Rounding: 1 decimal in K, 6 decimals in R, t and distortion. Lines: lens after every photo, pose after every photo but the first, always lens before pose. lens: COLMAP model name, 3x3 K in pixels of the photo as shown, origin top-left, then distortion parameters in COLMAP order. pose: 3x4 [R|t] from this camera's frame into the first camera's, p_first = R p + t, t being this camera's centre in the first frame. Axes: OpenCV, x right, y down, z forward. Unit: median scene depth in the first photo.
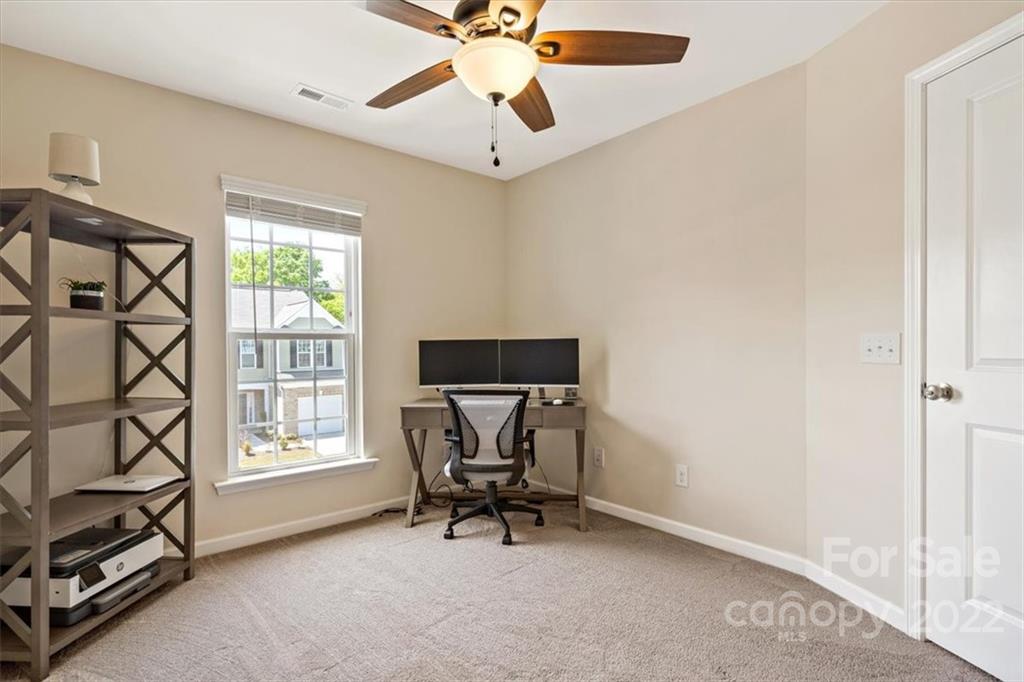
lens RADIAL K [[482.0, 0, 507.5], [0, 482.0, 355.3], [0, 0, 1]] dist [-0.001556, -0.000063]
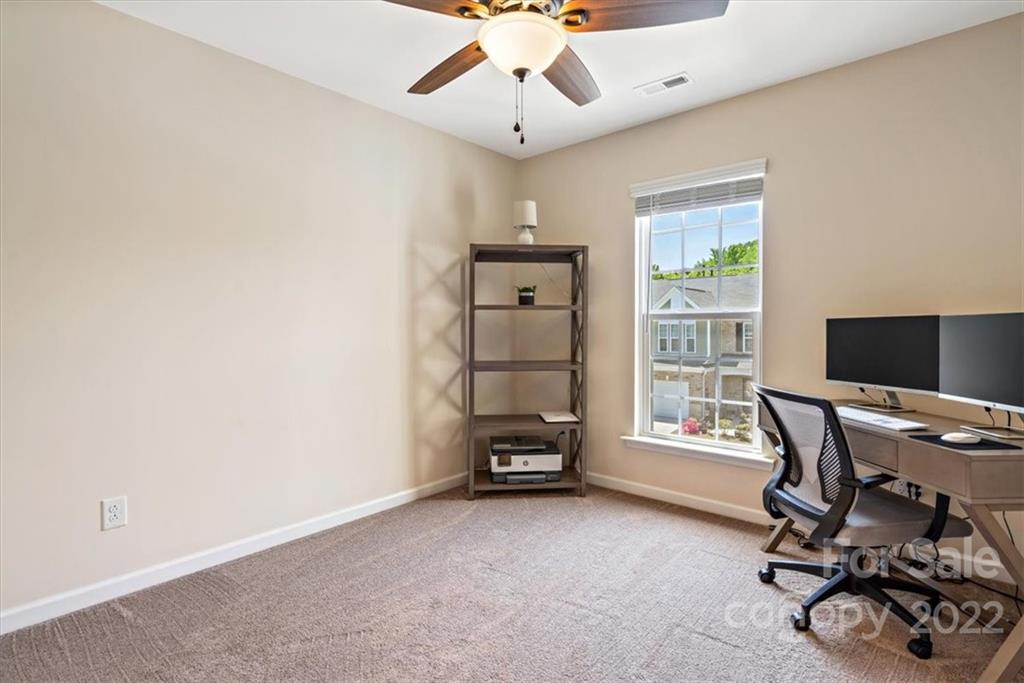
lens RADIAL K [[484.3, 0, 512.2], [0, 484.3, 335.6], [0, 0, 1]] dist [0.001121, 0.000277]
pose [[0.188451, 0.024661, -0.981773, 0.621166], [-0.017842, 0.999606, 0.021684, -0.016846], [0.981920, 0.013431, 0.188817, 0.525221]]
